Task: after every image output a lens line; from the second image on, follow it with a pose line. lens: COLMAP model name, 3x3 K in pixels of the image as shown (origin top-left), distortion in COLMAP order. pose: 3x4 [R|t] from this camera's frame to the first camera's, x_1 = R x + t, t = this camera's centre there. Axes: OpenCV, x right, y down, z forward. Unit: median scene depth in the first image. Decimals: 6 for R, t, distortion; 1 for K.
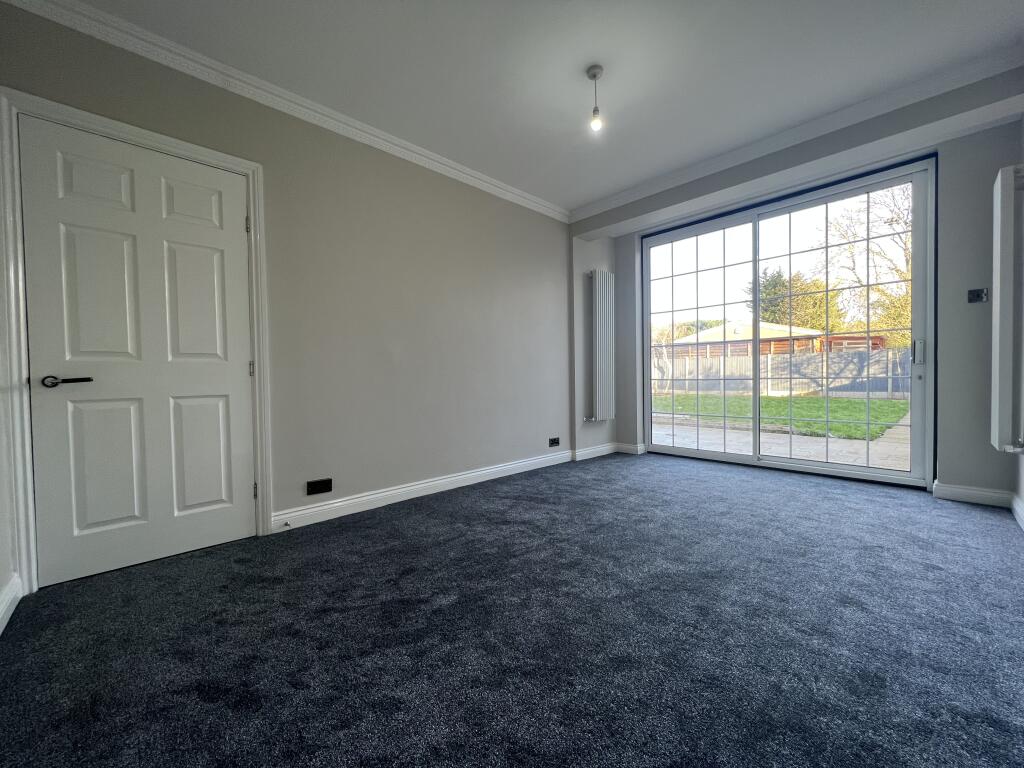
lens RADIAL K [[405.2, 0, 510.5], [0, 405.2, 385.8], [0, 0, 1]] dist [0.001612, -0.000359]
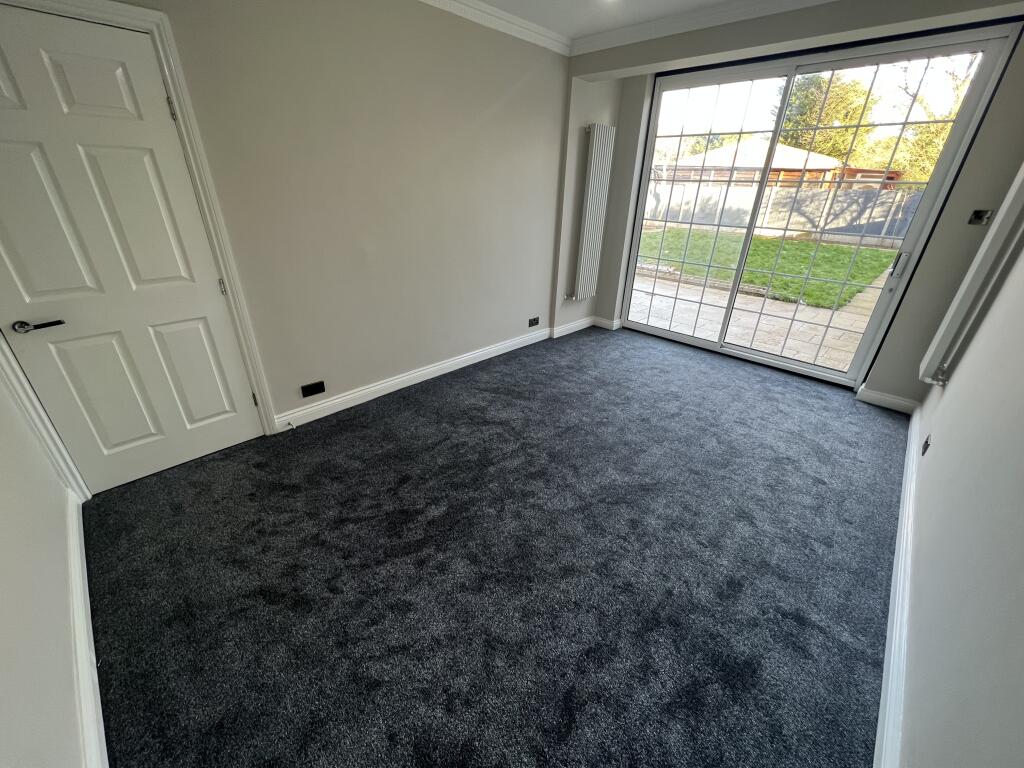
lens RADIAL K [[405.2, 0, 510.3], [0, 405.2, 386.2], [0, 0, 1]] dist [0.001612, -0.000359]
pose [[0.998466, 0.018611, 0.052139, -0.003888], [-0.038760, 0.907461, 0.418344, -0.286830], [-0.039528, -0.419723, 0.906791, 0.004709]]
